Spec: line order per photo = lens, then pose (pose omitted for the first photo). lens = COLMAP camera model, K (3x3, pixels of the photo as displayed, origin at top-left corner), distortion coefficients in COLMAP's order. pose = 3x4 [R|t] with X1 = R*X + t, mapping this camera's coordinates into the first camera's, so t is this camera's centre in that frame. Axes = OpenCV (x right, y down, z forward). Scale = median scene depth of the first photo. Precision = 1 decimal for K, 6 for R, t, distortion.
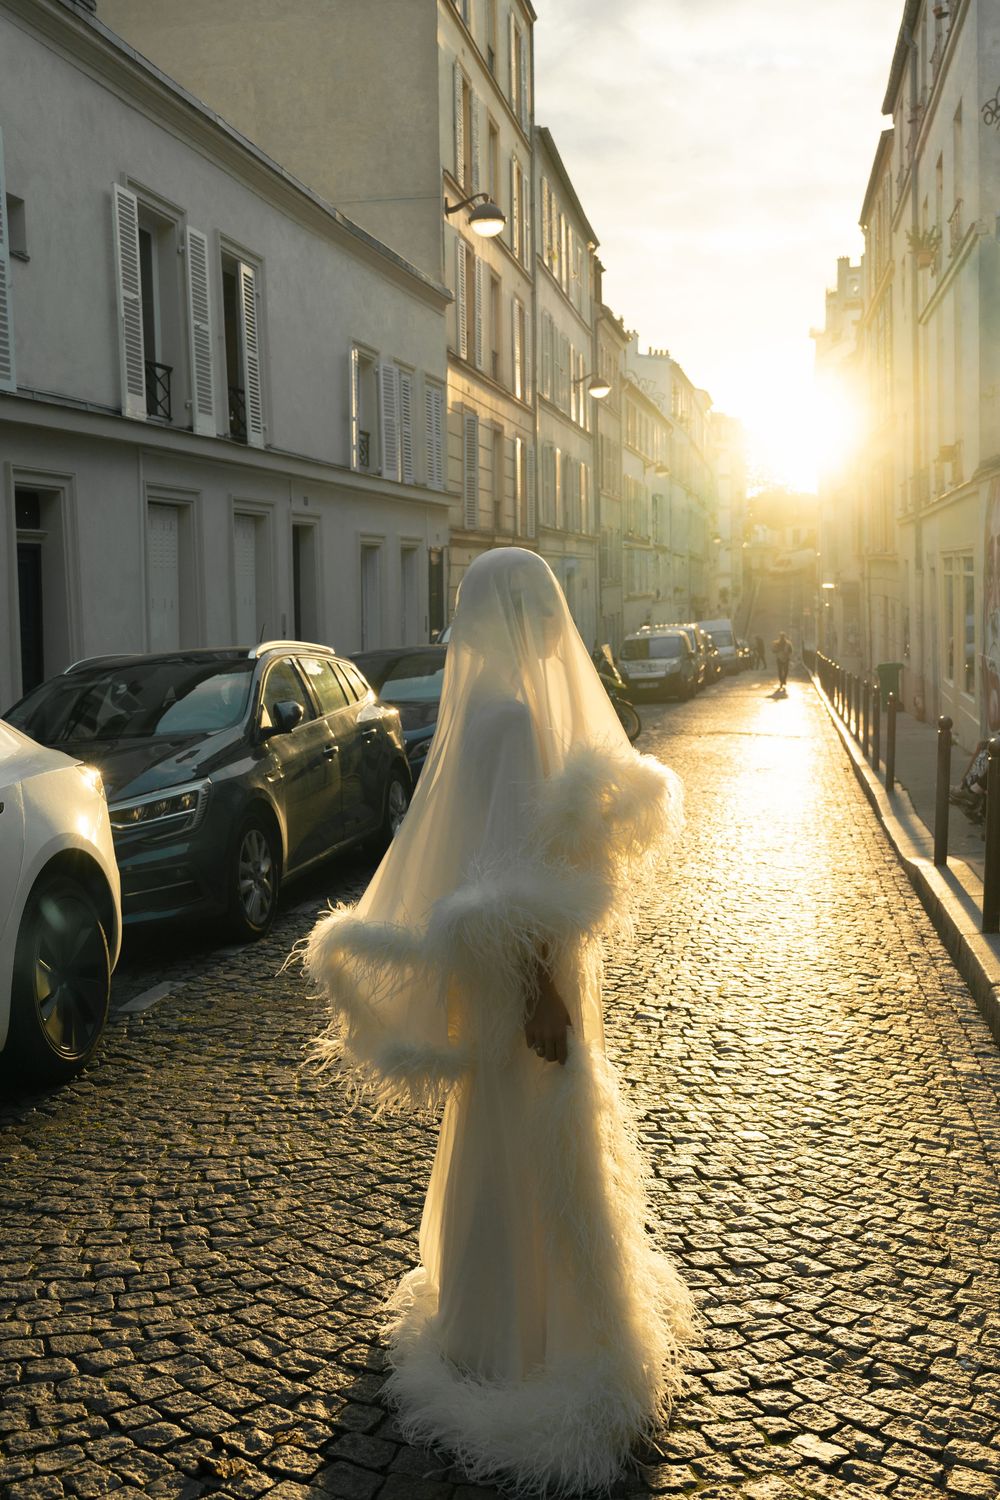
lens RADIAL K [[1374.2, 0, 506.2], [0, 1374.2, 666.2], [0, 0, 1]] dist [0.000861, -0.003610]
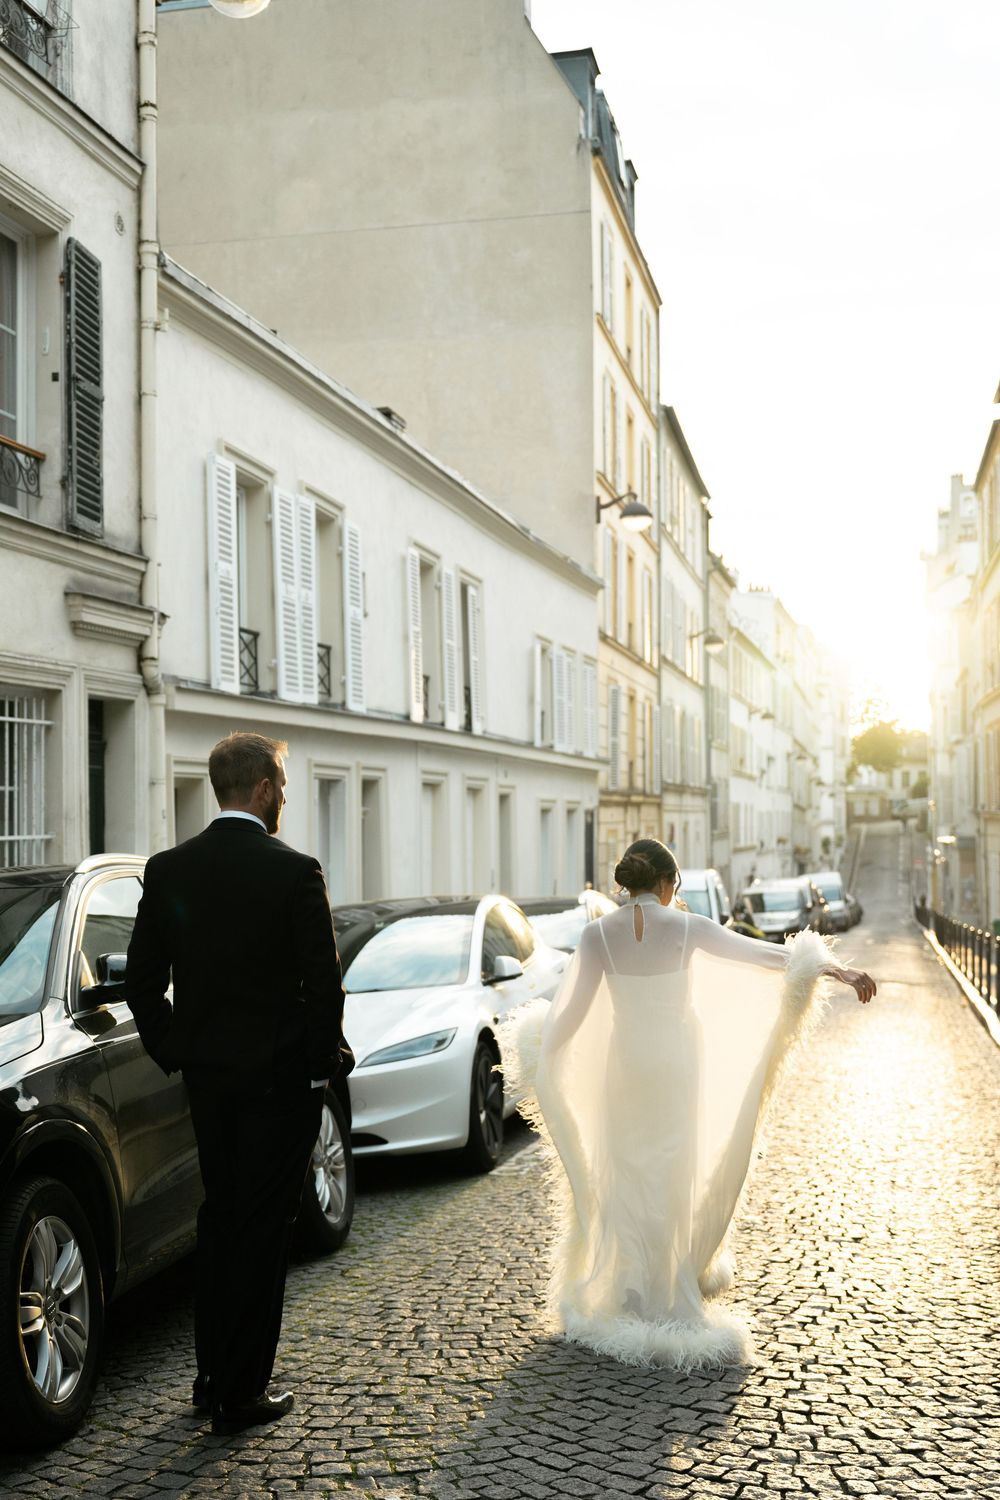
lens RADIAL K [[1881.5, 0, 436.4], [0, 1881.5, 796.8], [0, 0, 1]] dist [-0.007450, -0.041751]
pose [[0.999473, 0.009211, -0.031118, -0.342403], [-0.011353, 0.997526, -0.069380, 0.029162], [0.030402, 0.069696, 0.997105, -1.390123]]
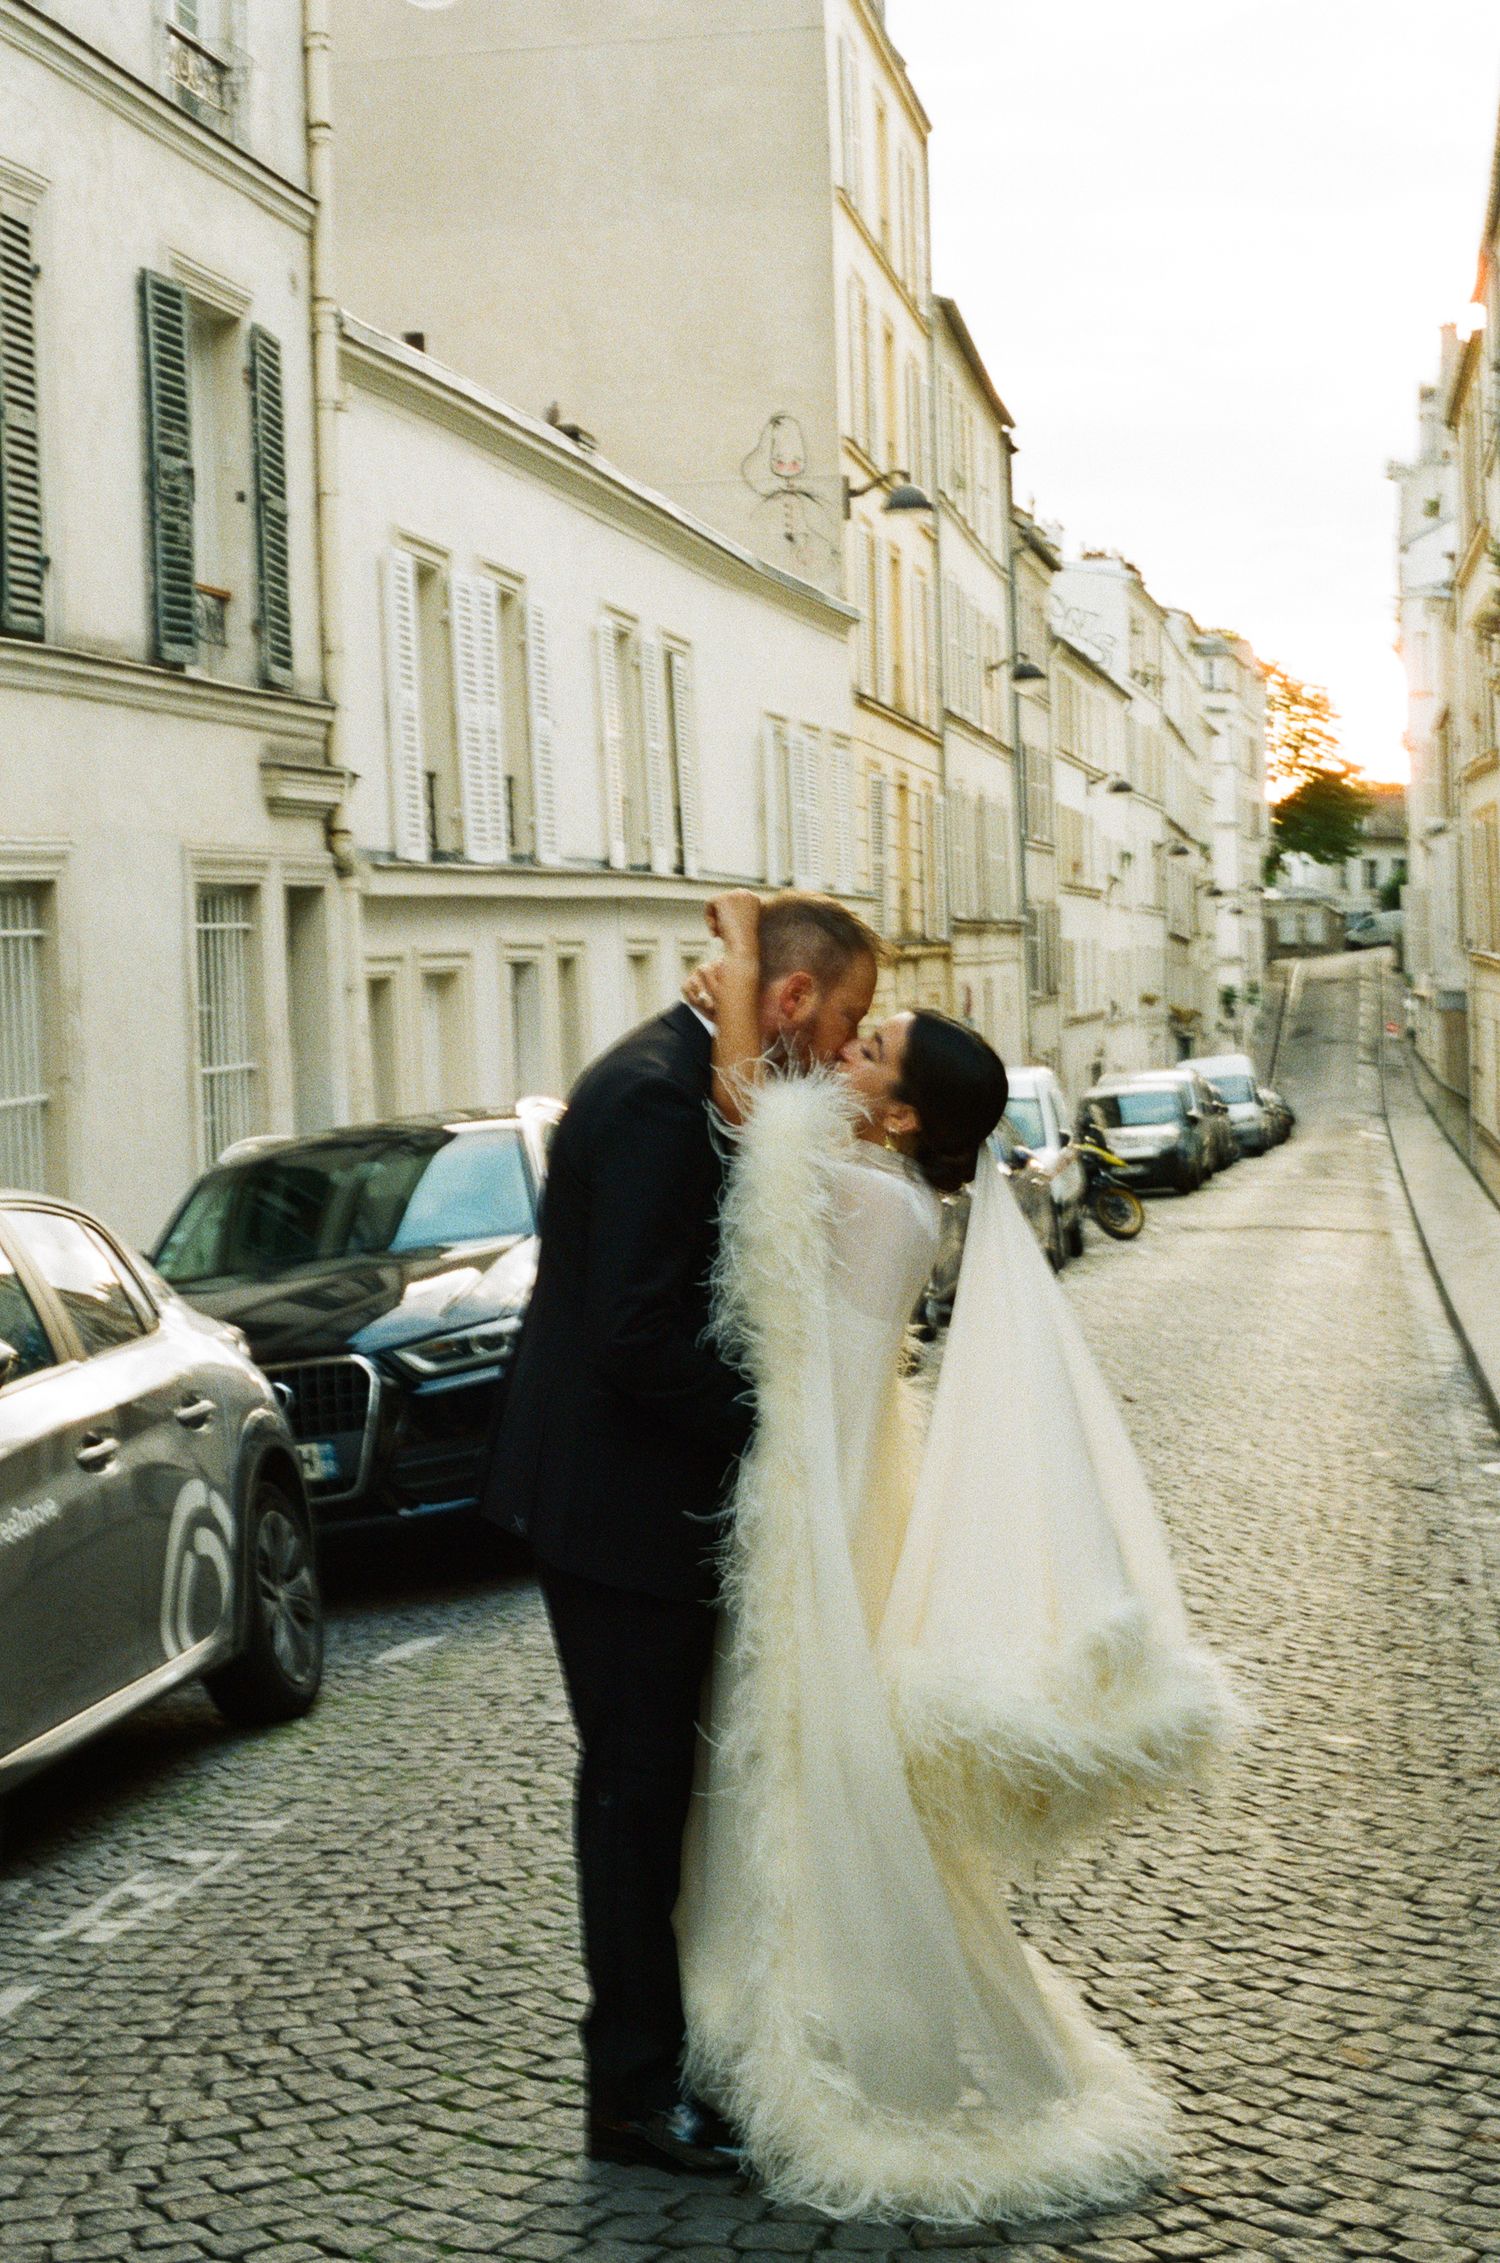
lens RADIAL K [[4383.6, 0, 750.0], [0, 4383.6, 1131.5], [0, 0, 1]] dist [-0.162111, 0.092073]
pose [[0.998136, -0.020246, 0.057578, -0.622354], [0.020837, 0.999736, -0.009679, 0.041583], [-0.057367, 0.010861, 0.998294, -3.329520]]
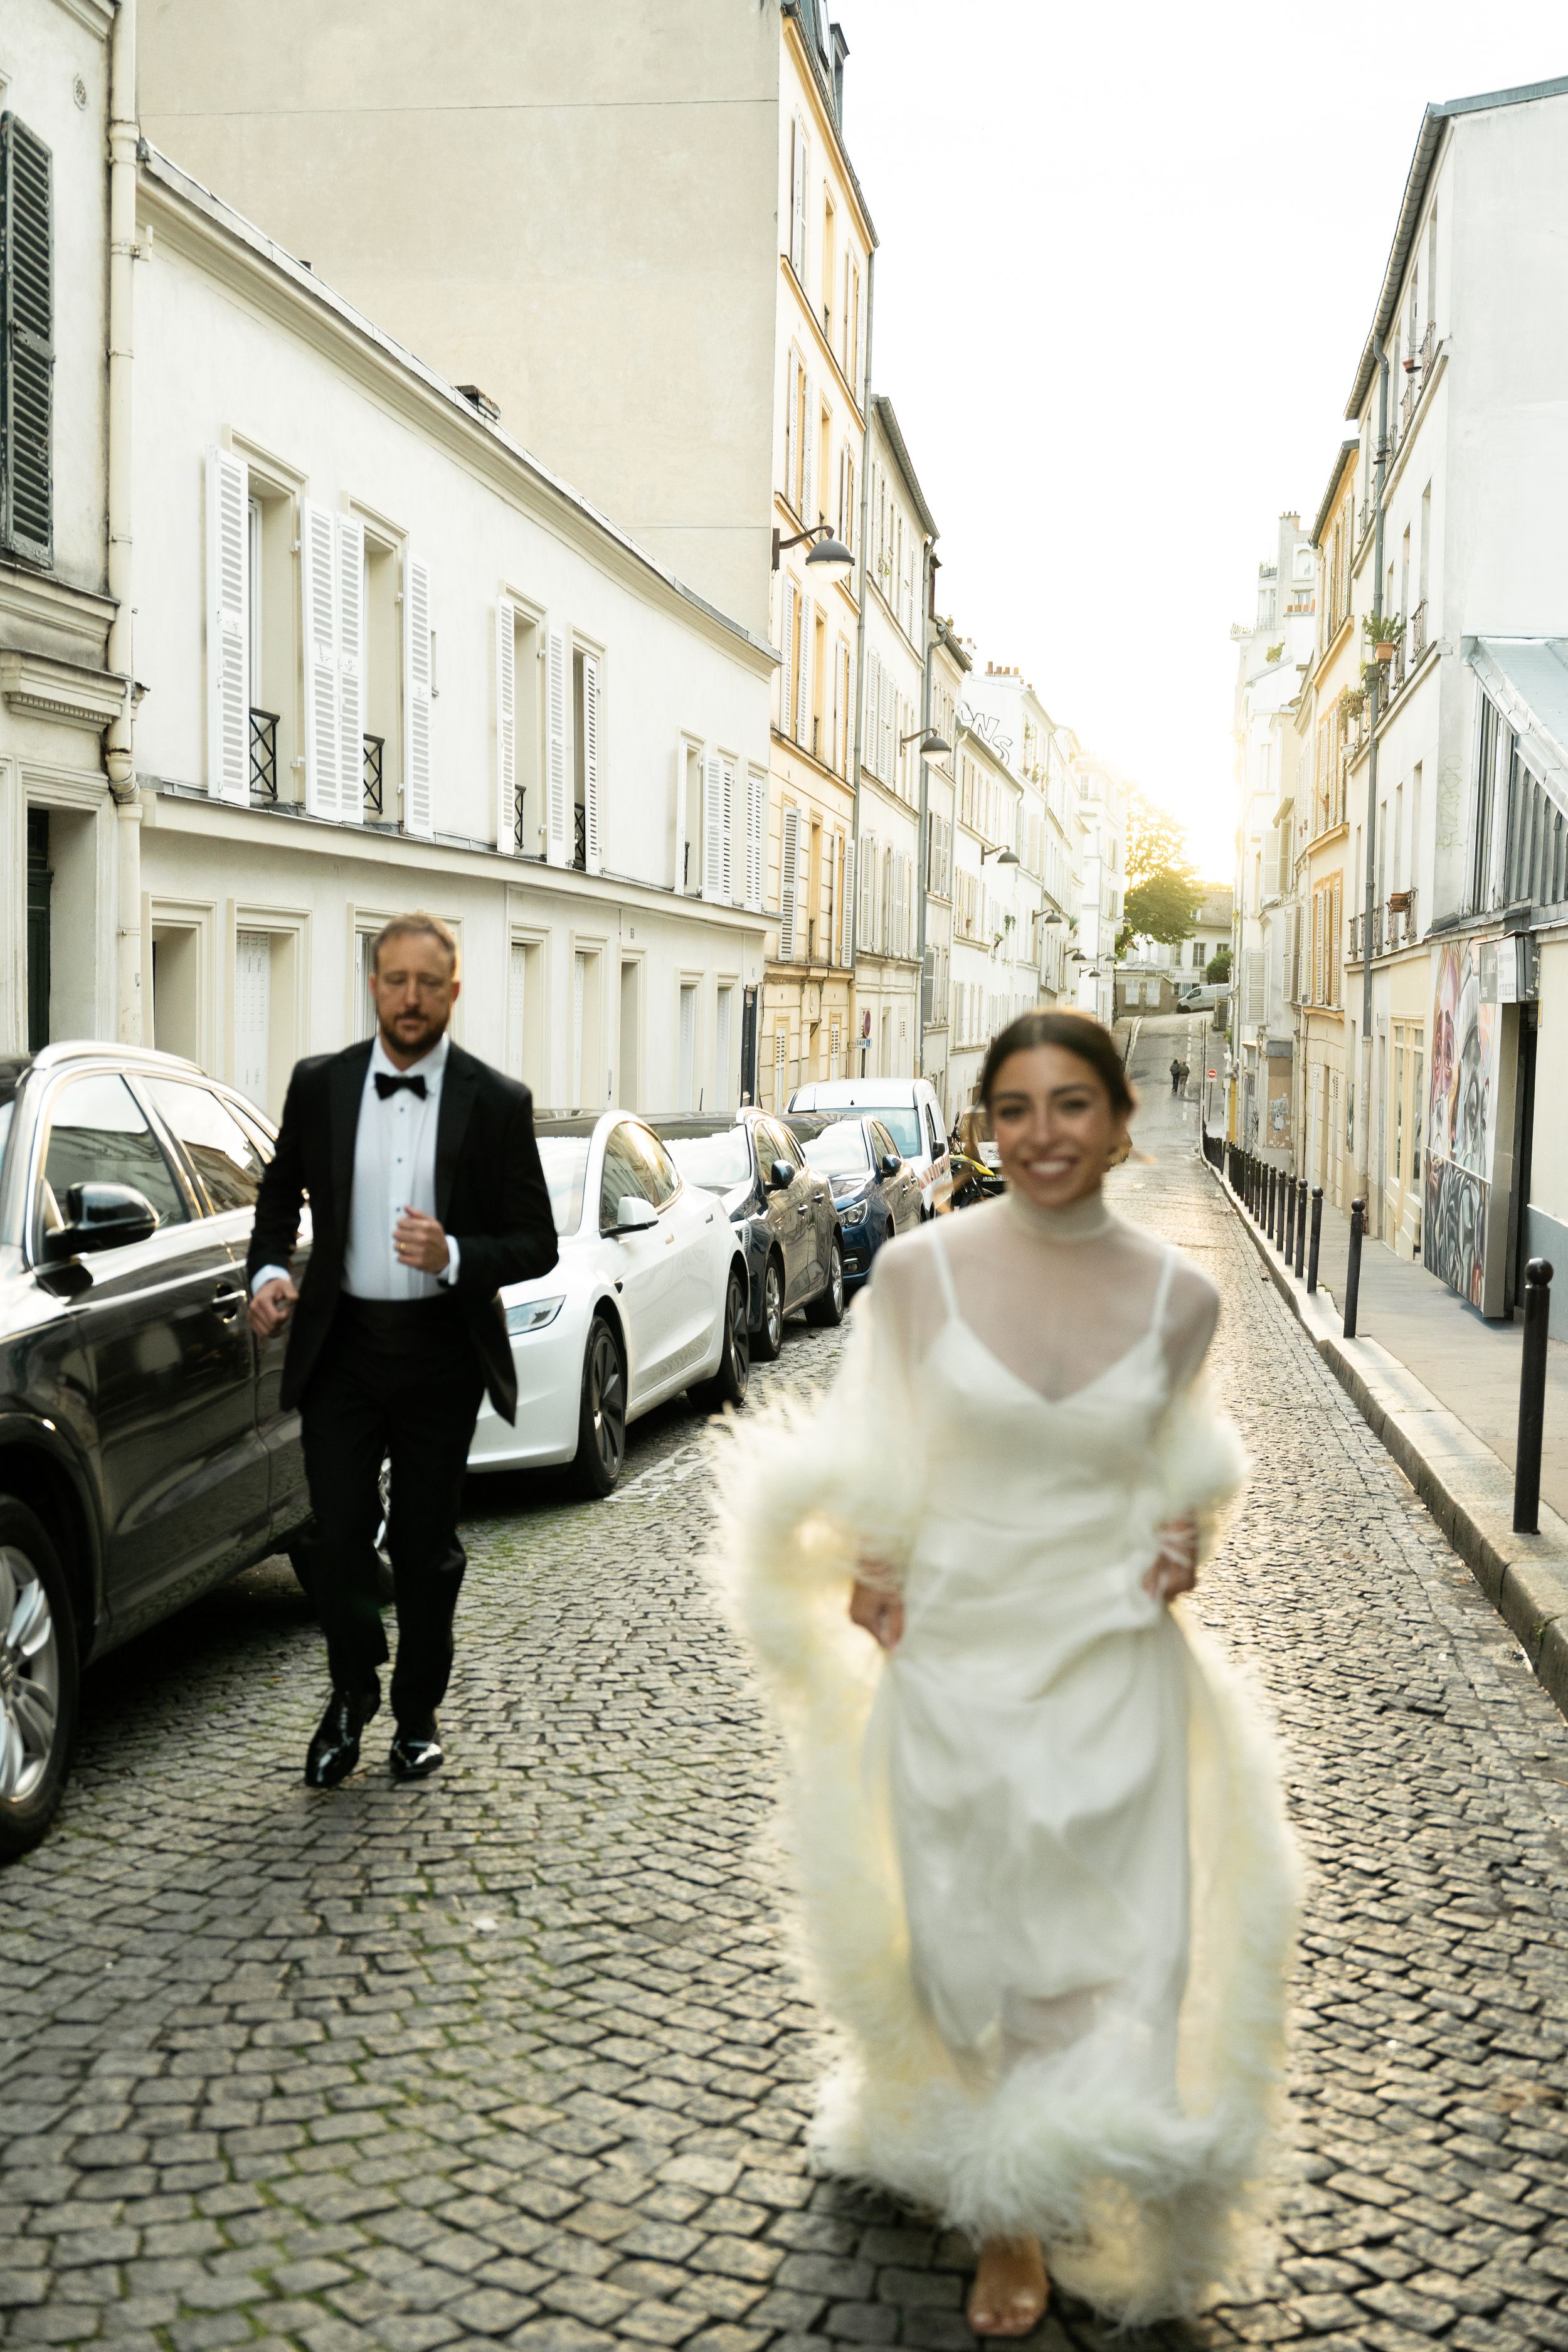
lens RADIAL K [[2743.5, 0, 783.8], [0, 2743.5, 1215.9], [0, 0, 1]] dist [-0.016268, -0.030275]
pose [[0.997210, 0.032348, 0.067281, -0.354335], [-0.033820, 0.999210, 0.020859, 0.026401], [-0.066553, -0.023076, 0.997516, -1.442556]]
